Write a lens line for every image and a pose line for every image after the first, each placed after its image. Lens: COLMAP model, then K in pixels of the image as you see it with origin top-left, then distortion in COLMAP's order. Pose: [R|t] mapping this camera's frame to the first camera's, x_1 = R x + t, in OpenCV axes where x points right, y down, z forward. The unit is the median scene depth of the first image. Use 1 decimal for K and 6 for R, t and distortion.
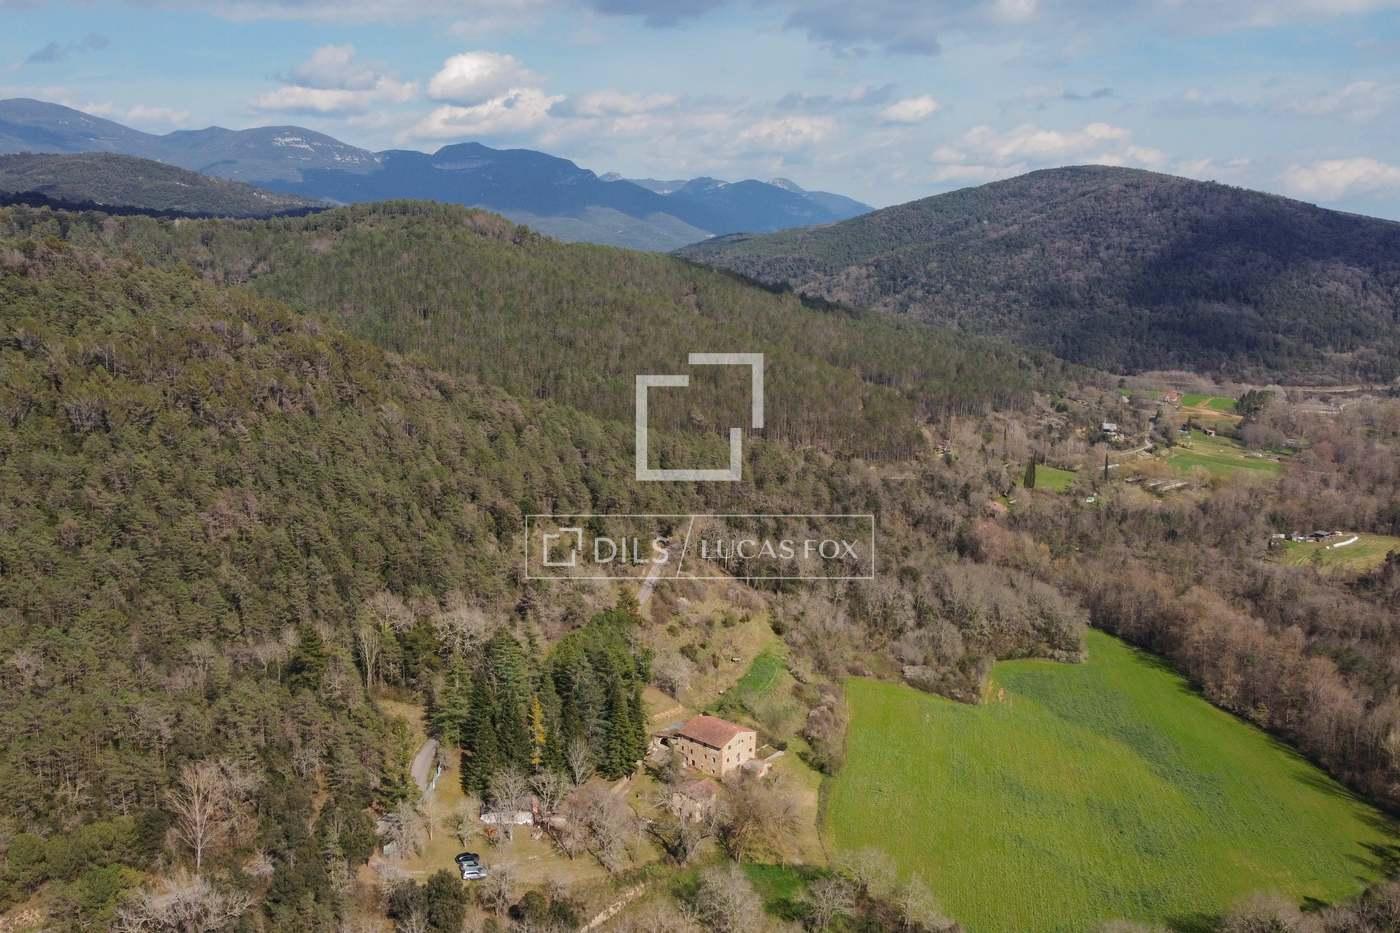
lens RADIAL K [[1282.6, 0, 700.0], [0, 1282.6, 466.5], [0, 0, 1]] dist [0.011282, -0.030551]
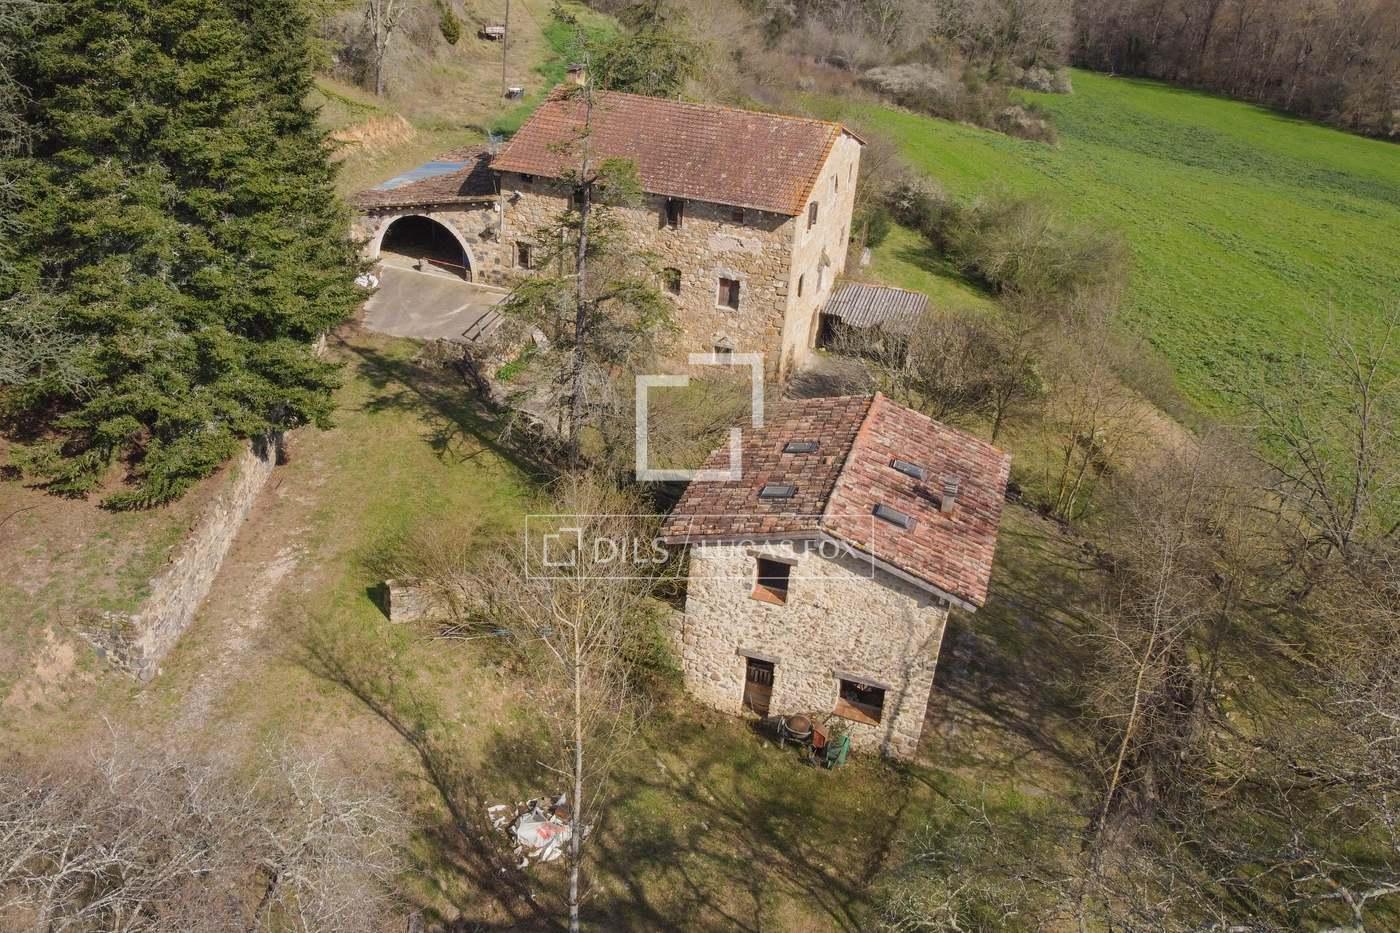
lens RADIAL K [[1269.4, 0, 604.4], [0, 1269.4, 467.6], [0, 0, 1]] dist [-0.004723, -0.002616]
pose [[0.955949, -0.135451, 0.260413, -0.062167], [0.049480, 0.948830, 0.311887, 0.220665], [-0.289333, -0.285263, 0.913735, 0.941258]]
